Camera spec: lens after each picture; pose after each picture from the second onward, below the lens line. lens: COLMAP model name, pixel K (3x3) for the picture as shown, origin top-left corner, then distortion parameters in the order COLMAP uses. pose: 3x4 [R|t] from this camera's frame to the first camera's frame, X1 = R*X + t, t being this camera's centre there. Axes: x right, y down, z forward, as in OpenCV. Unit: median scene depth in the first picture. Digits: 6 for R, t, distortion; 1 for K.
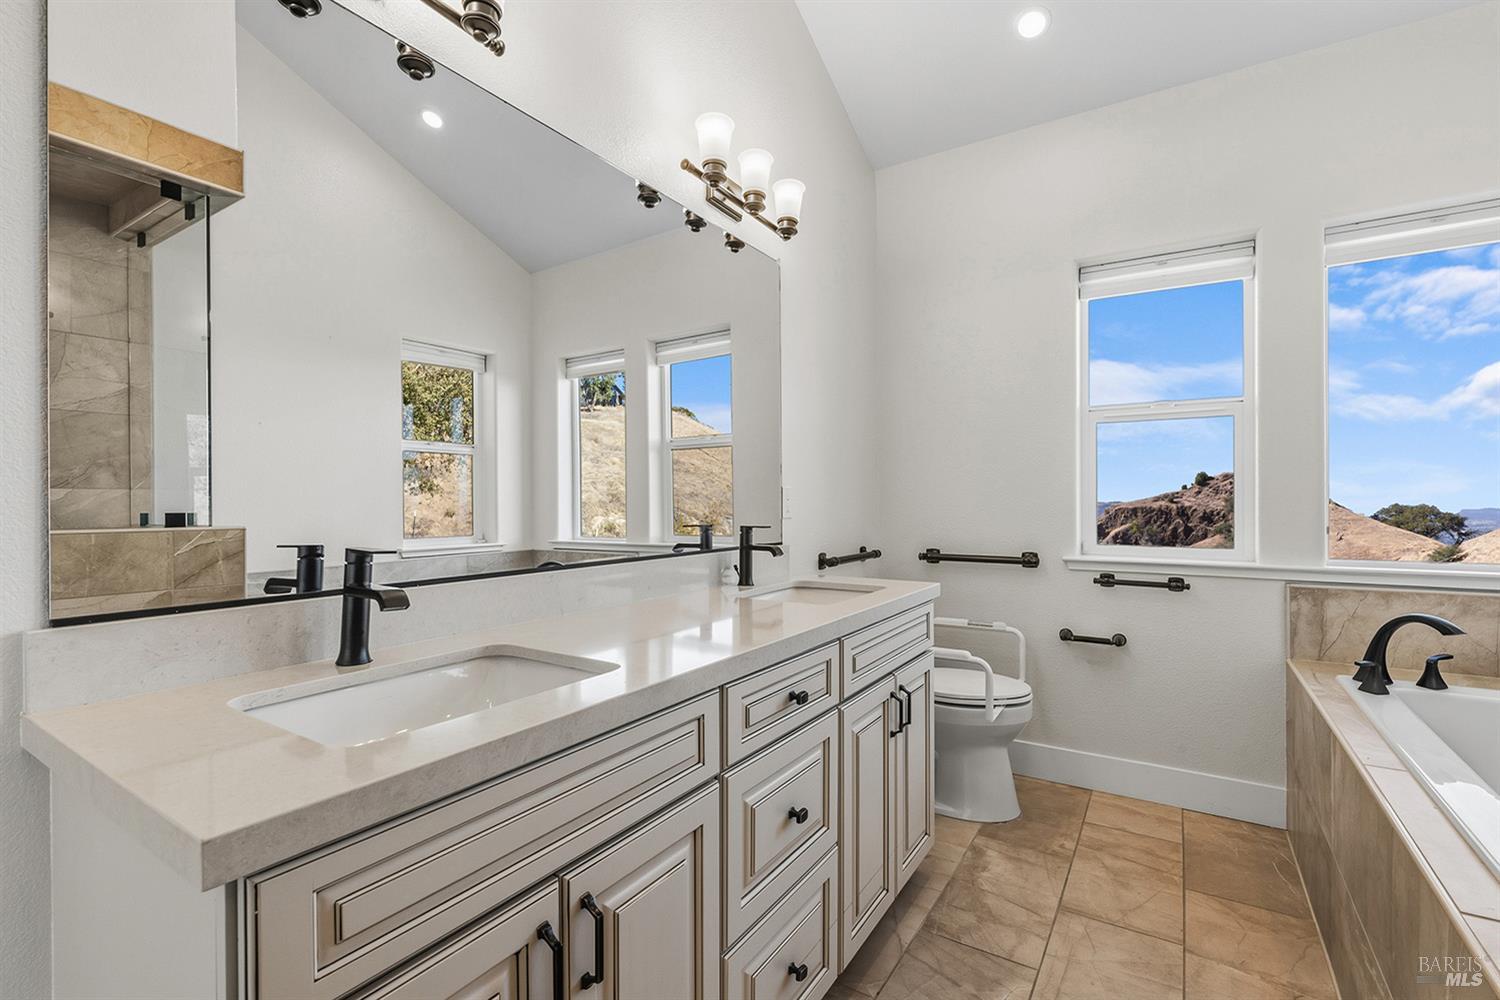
lens RADIAL K [[681.1, 0, 746.2], [0, 681.1, 497.4], [0, 0, 1]] dist [0.000103, 0.000727]
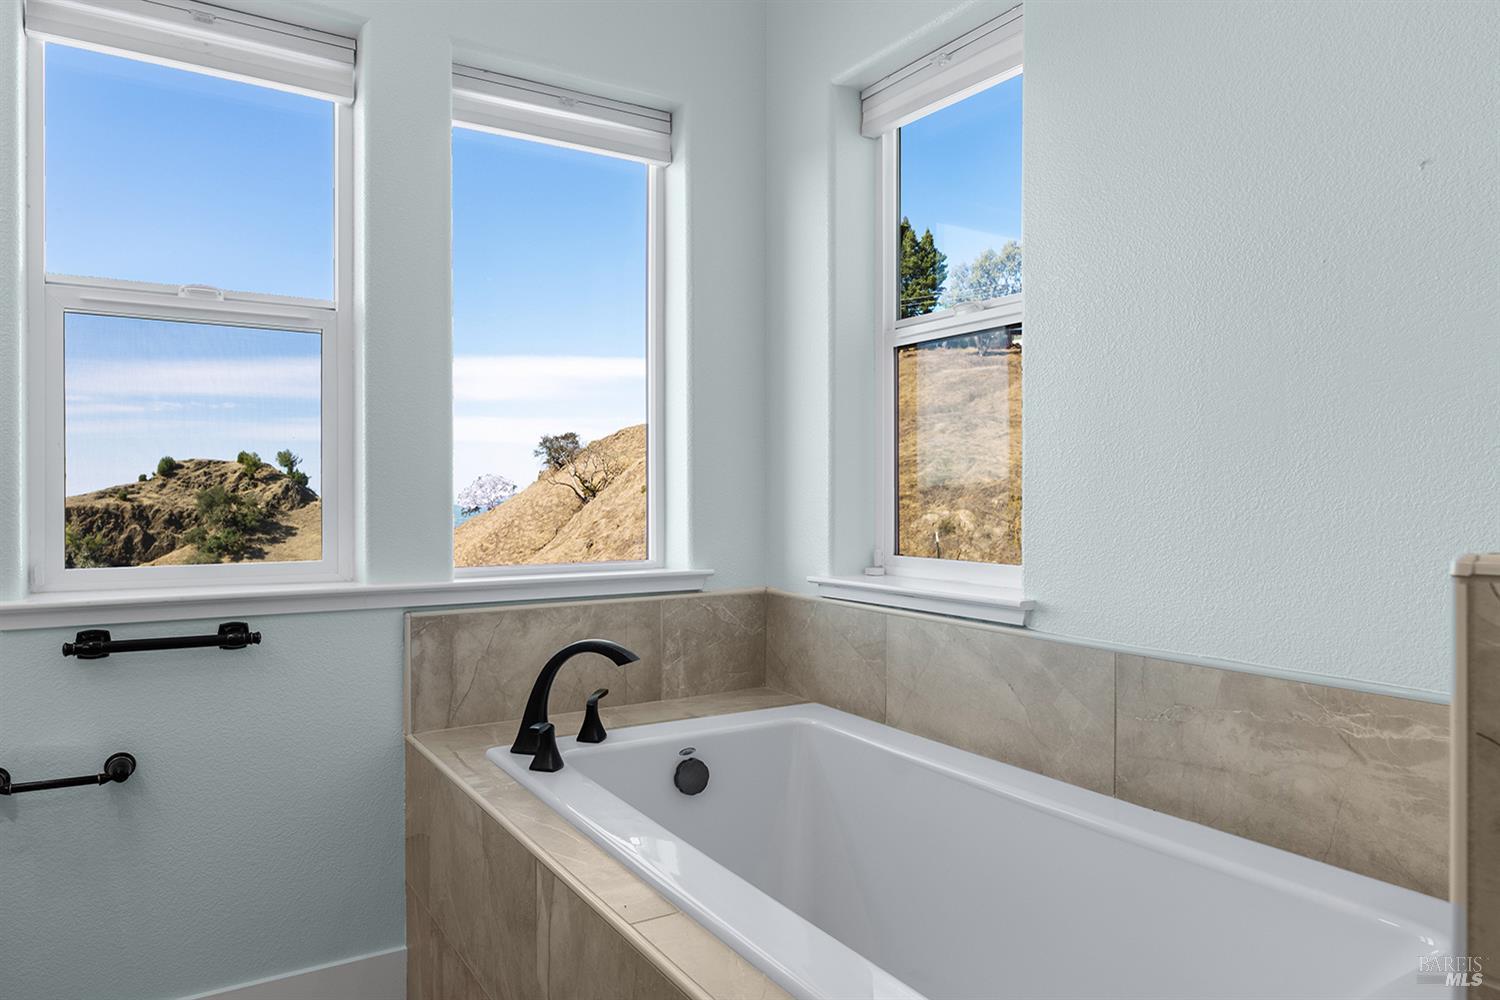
lens RADIAL K [[965.9, 0, 750.9], [0, 965.9, 501.2], [0, 0, 1]] dist [0.004114, -0.005694]
pose [[0.418334, -0.003098, 0.908288, 0.077371], [-0.003509, 0.999981, 0.005027, 0.011952], [-0.908286, -0.005291, 0.418315, 0.209146]]
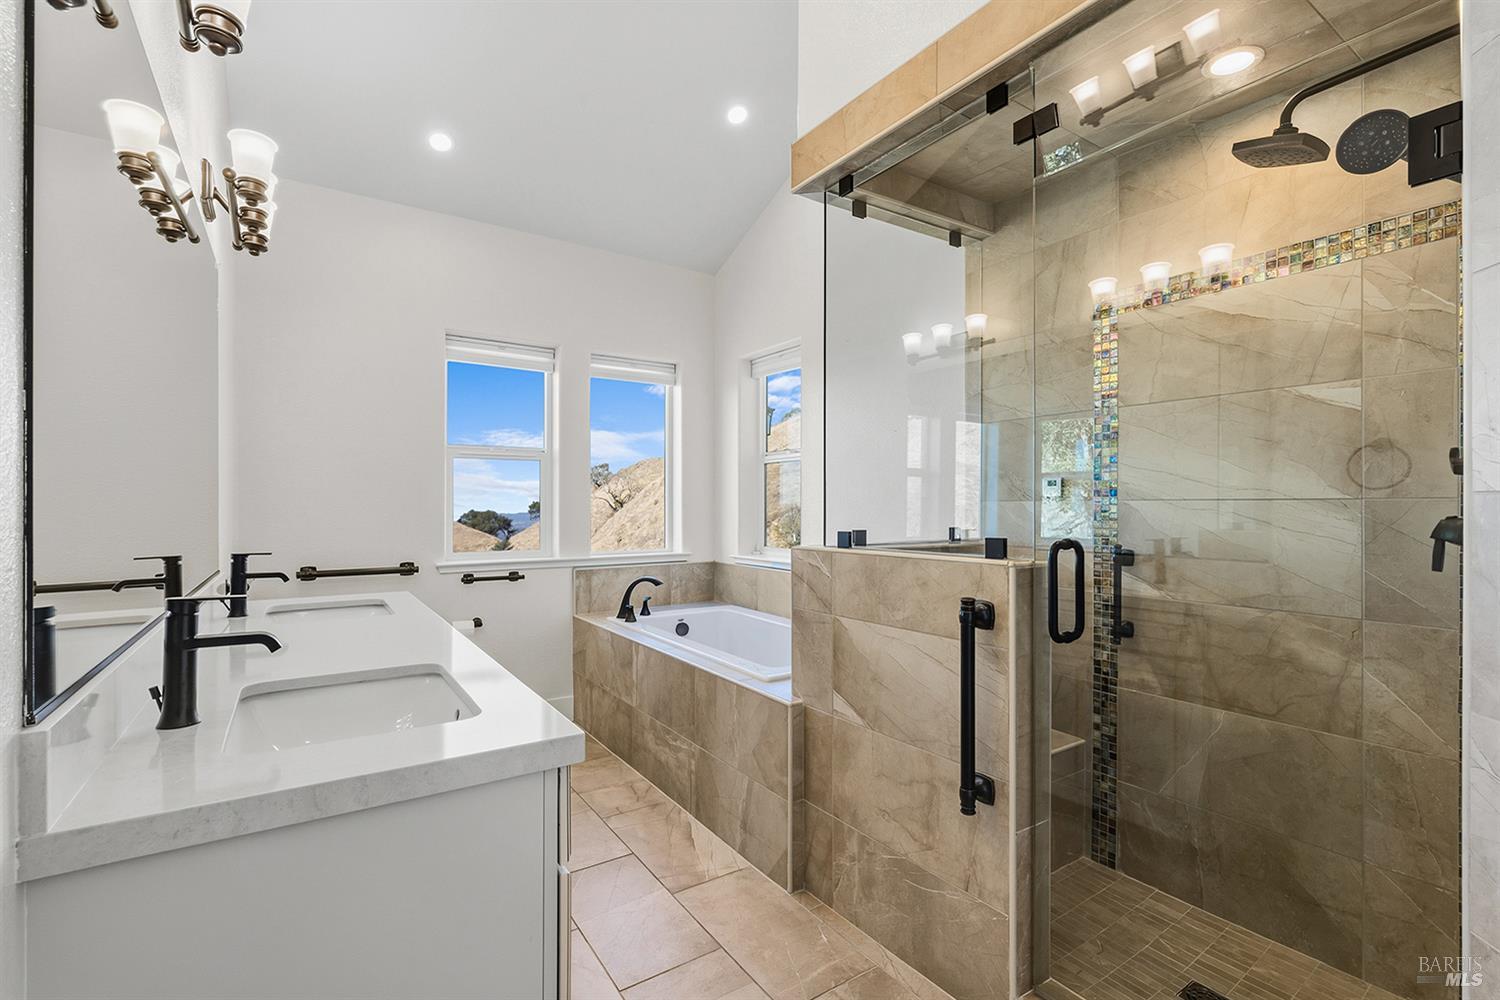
lens RADIAL K [[681.1, 0, 750.5], [0, 681.1, 496.5], [0, 0, 1]] dist [0.000103, 0.000727]
pose [[0.391939, 0.013771, 0.919888, -0.317994], [-0.004120, 0.999904, -0.013213, -0.015032], [-0.919982, 0.001389, 0.391958, -0.013111]]
